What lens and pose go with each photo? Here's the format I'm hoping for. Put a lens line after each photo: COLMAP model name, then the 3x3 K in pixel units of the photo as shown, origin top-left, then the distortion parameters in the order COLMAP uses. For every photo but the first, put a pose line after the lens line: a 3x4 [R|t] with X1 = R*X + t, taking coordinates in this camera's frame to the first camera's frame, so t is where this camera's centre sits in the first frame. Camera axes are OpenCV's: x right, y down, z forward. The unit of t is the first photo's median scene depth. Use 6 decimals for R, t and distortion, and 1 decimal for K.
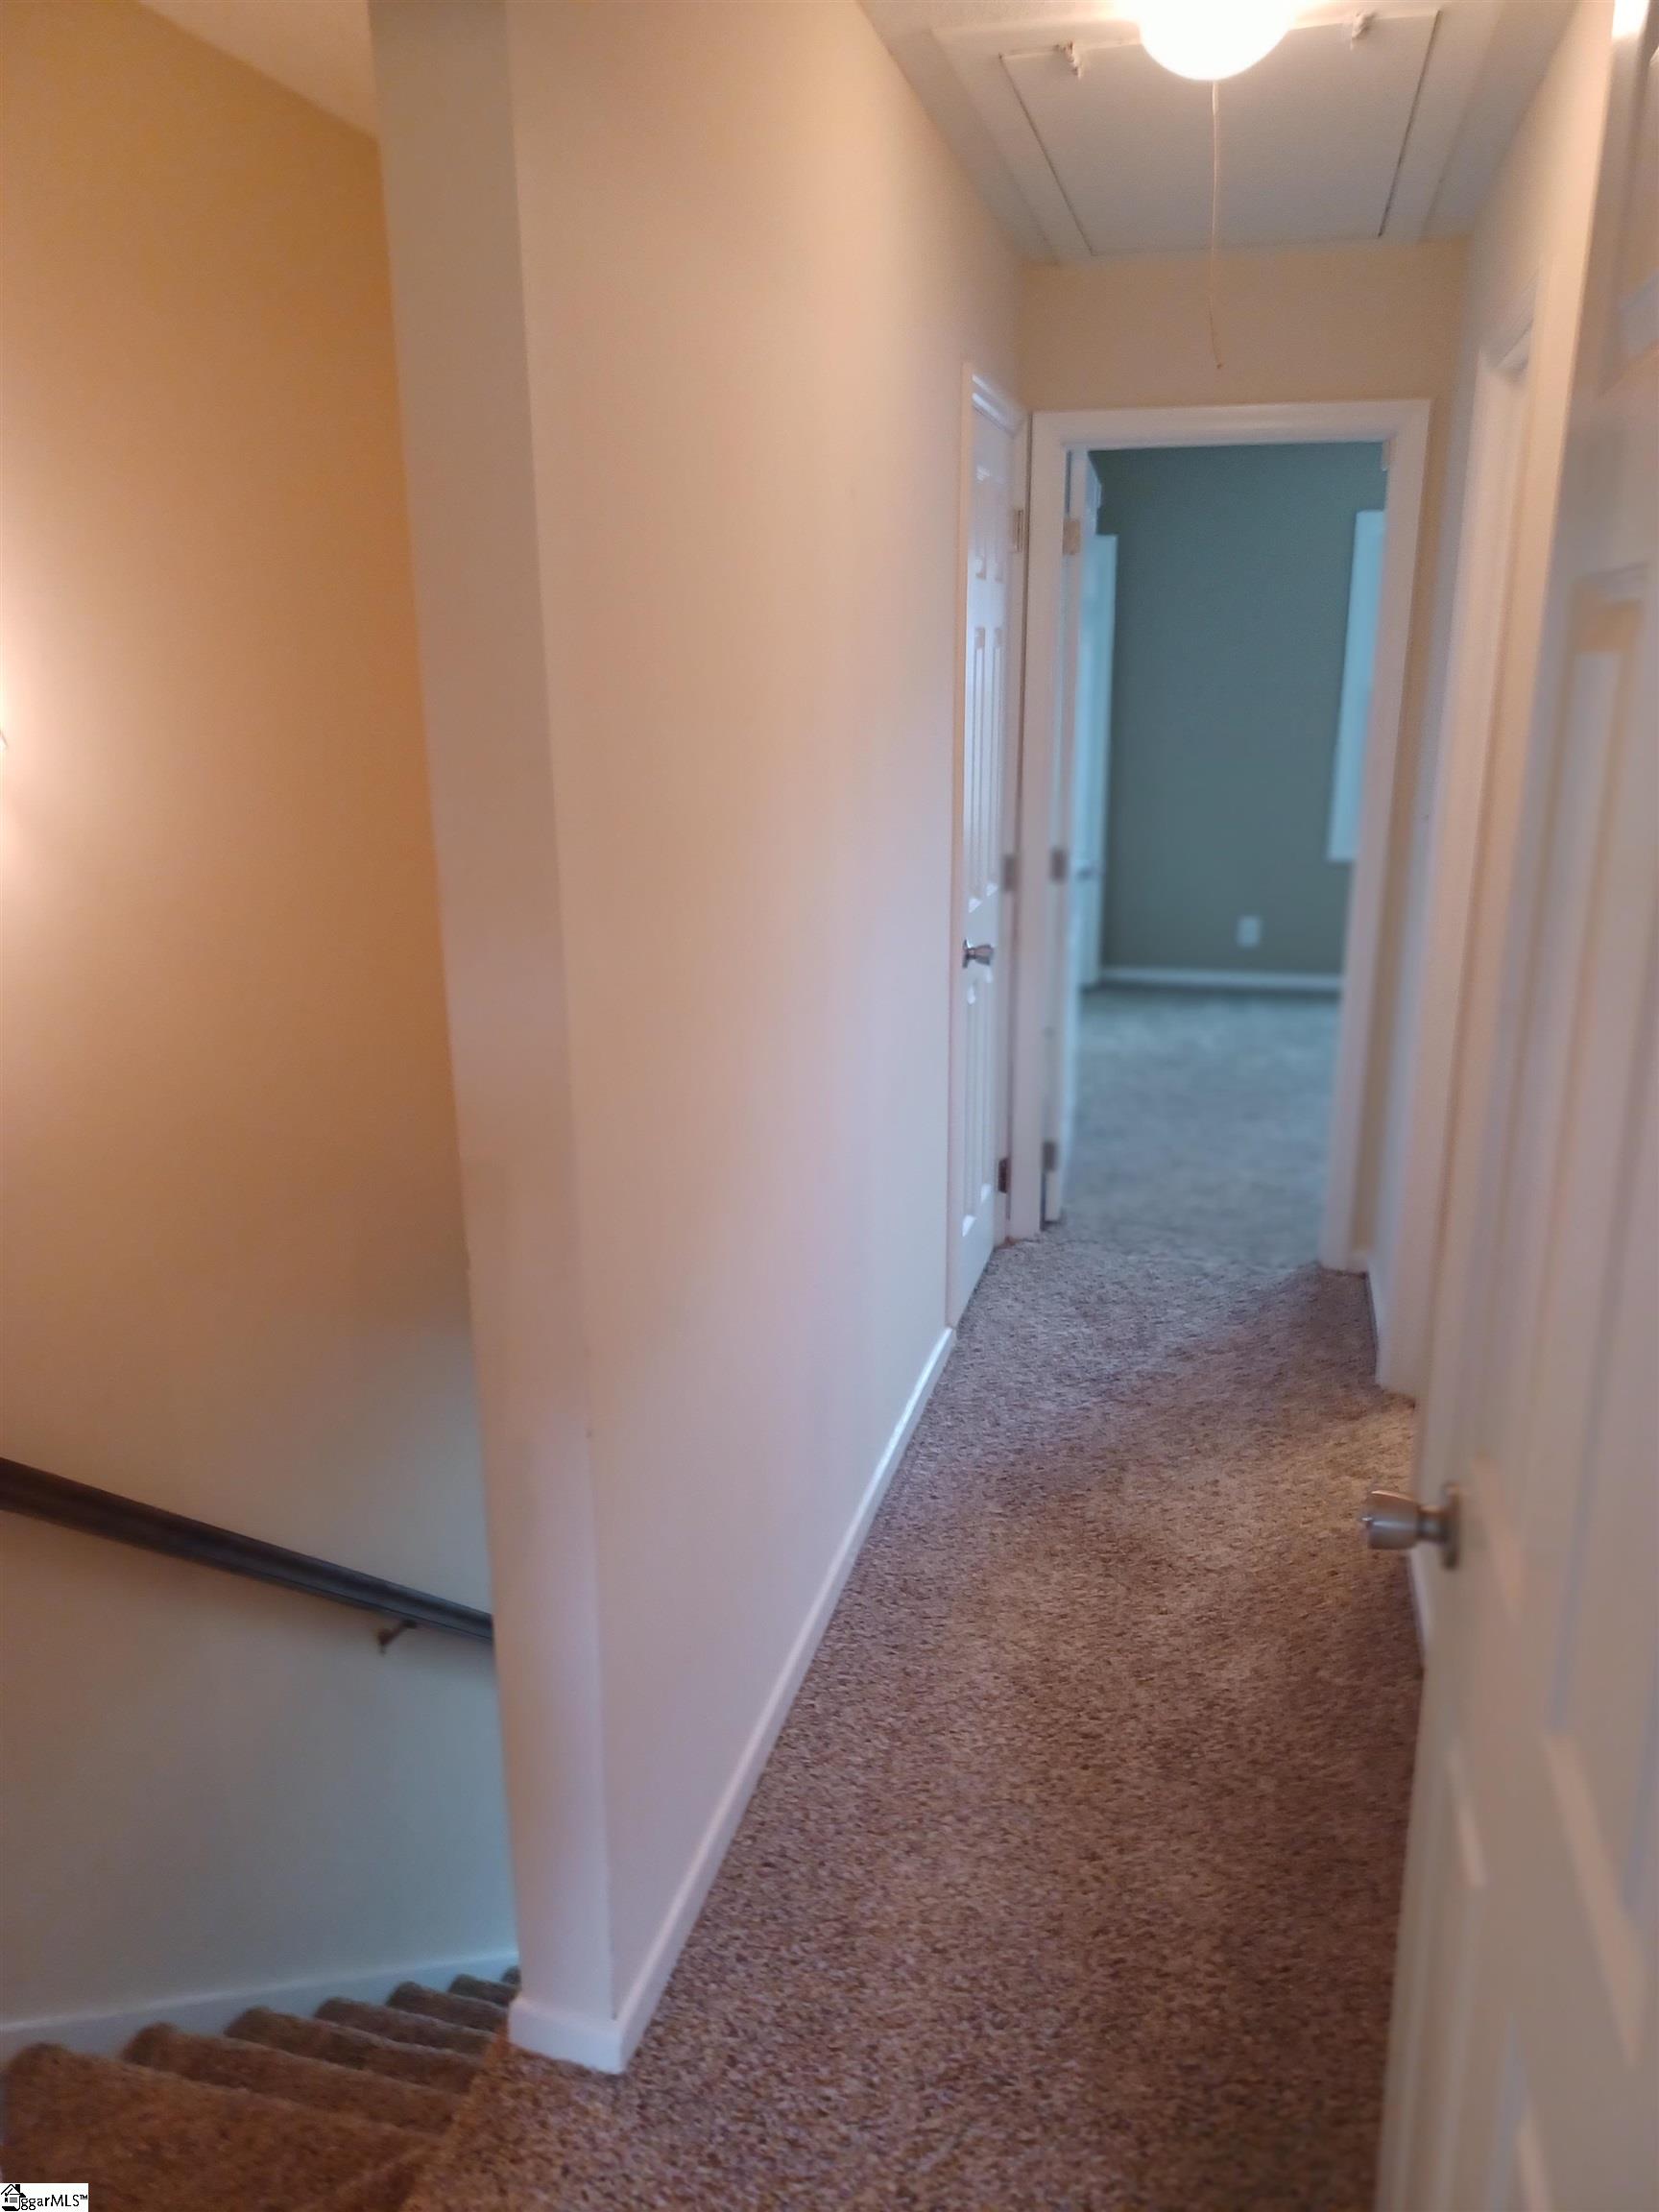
lens RADIAL K [[1616.4, 0, 827.7], [0, 1616.4, 1096.9], [0, 0, 1]] dist [0.070525, -0.076363]
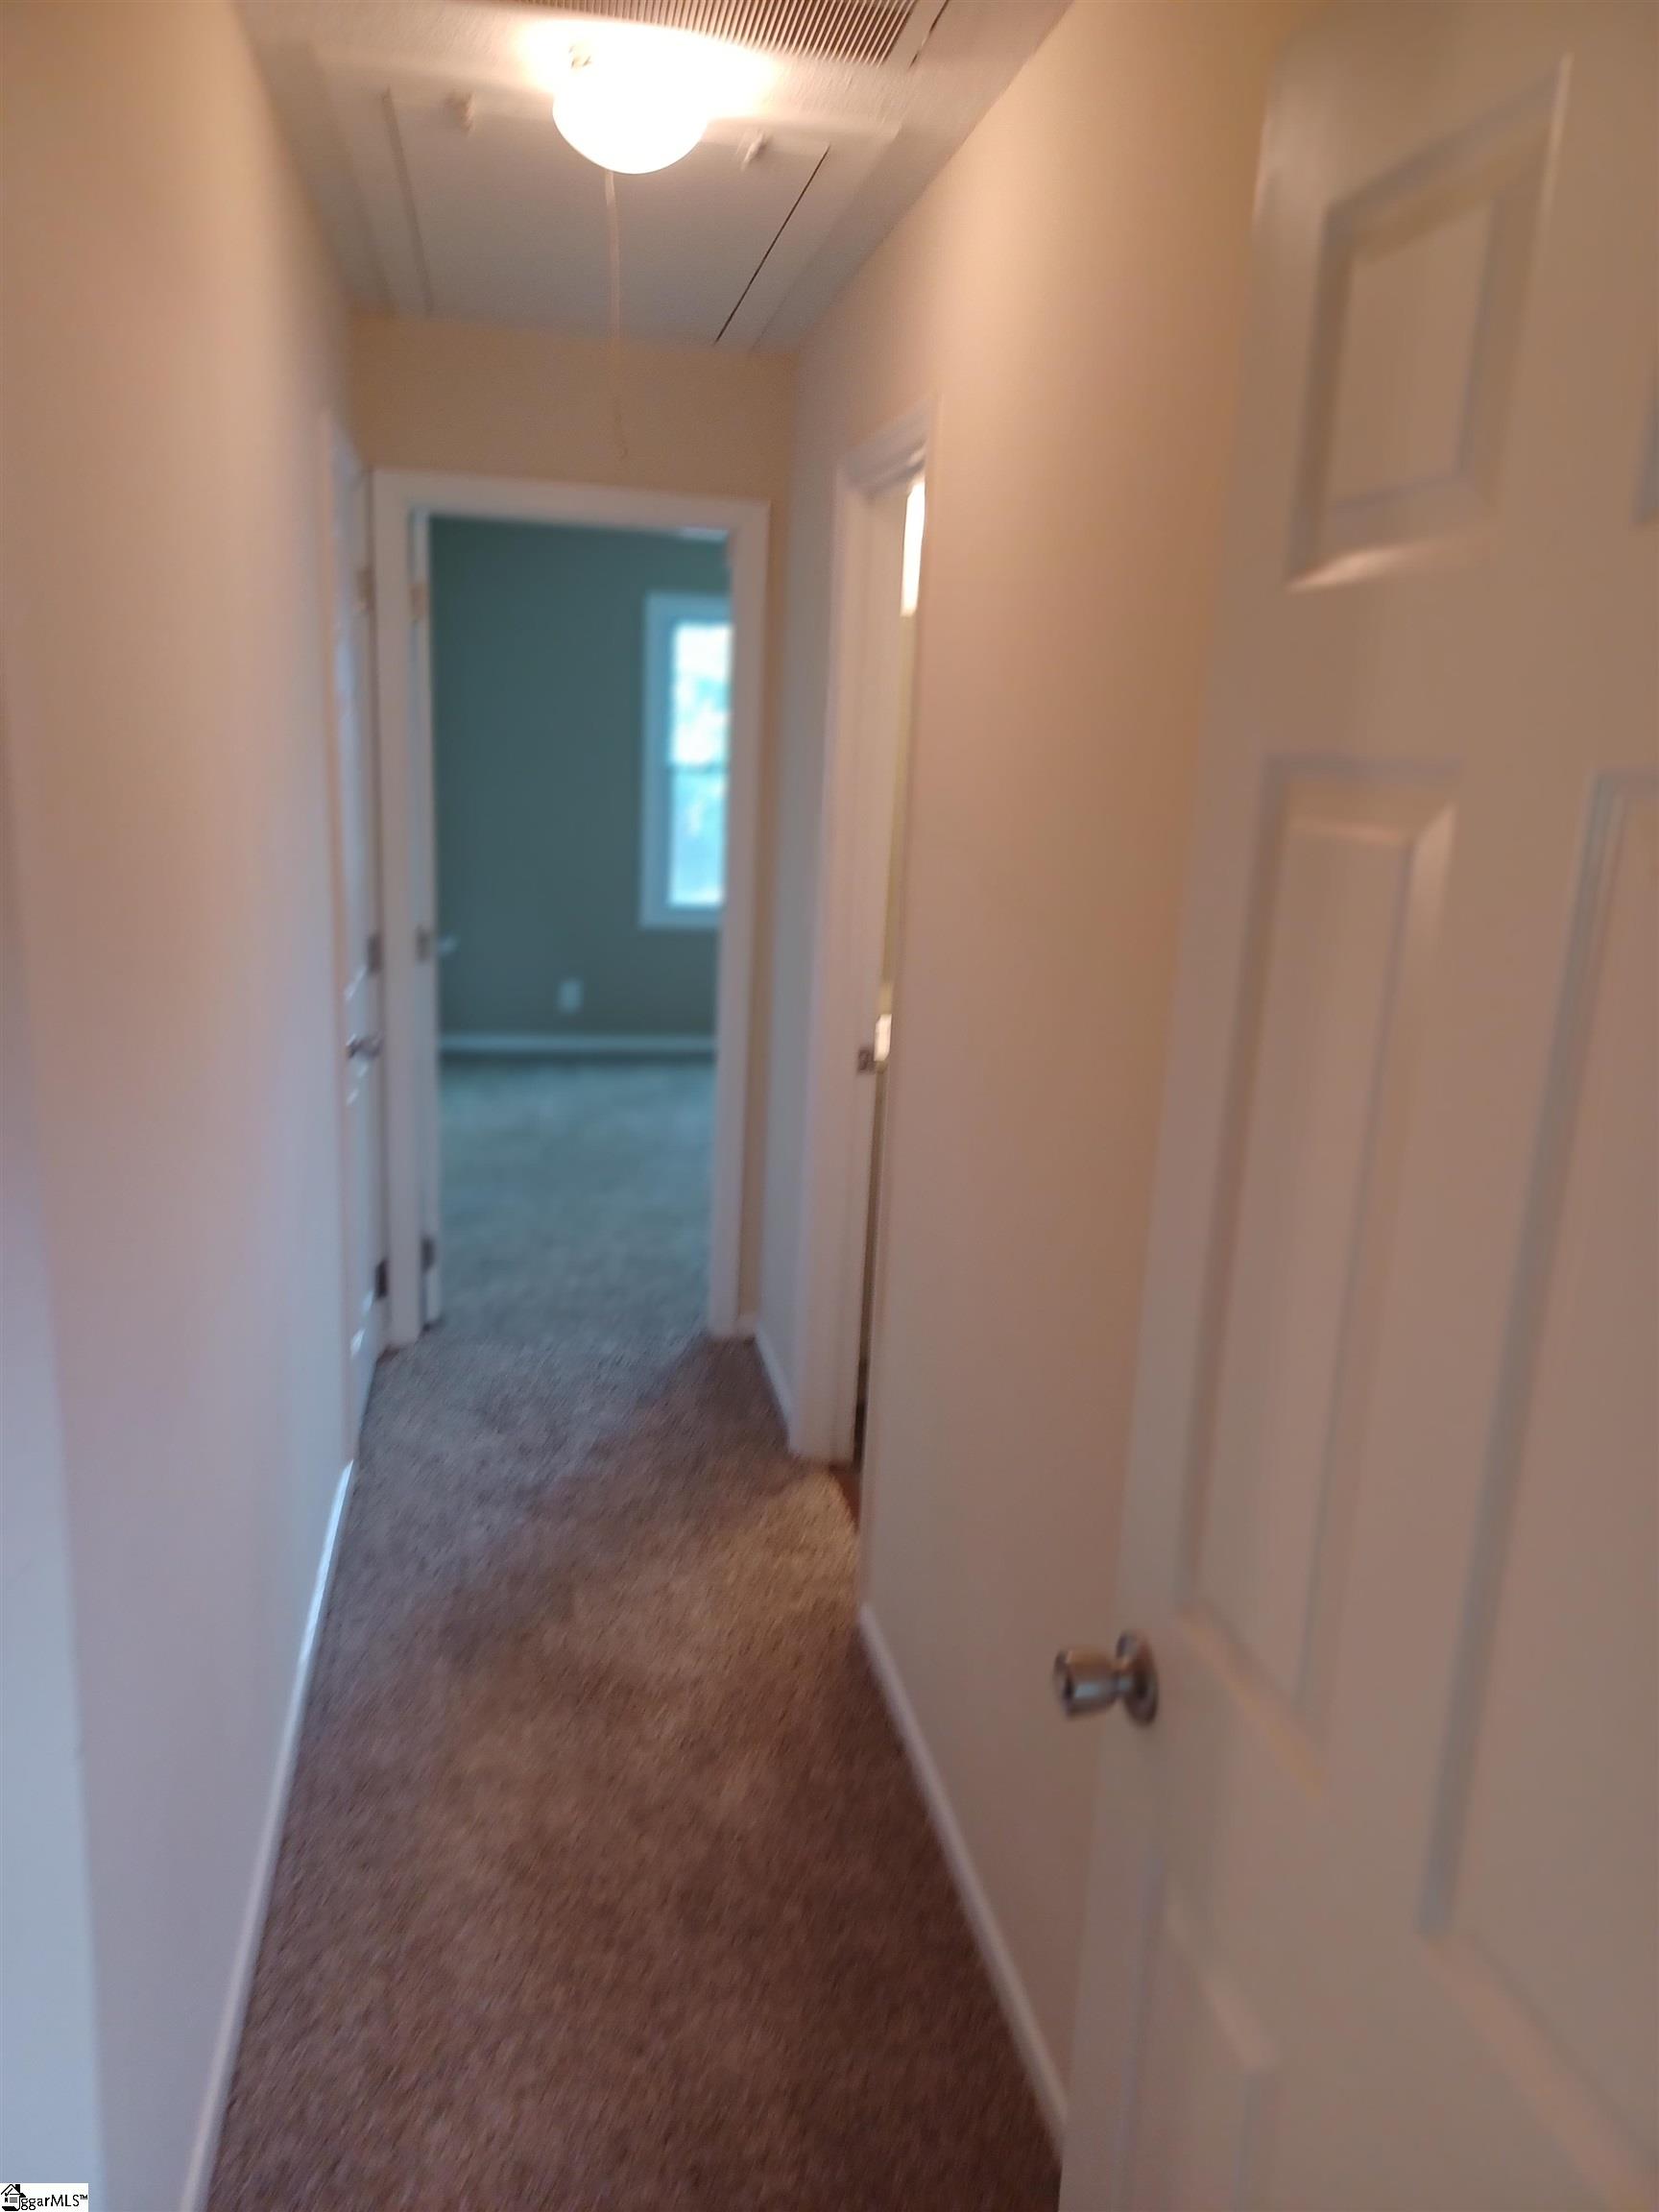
lens RADIAL K [[1616.4, 0, 843.7], [0, 1616.4, 1093.7], [0, 0, 1]] dist [0.070525, -0.076363]
pose [[0.896868, -0.054221, 0.438962, -0.074393], [0.067897, 0.997572, -0.015503, -0.033623], [-0.437056, 0.043708, 0.898372, 0.065461]]
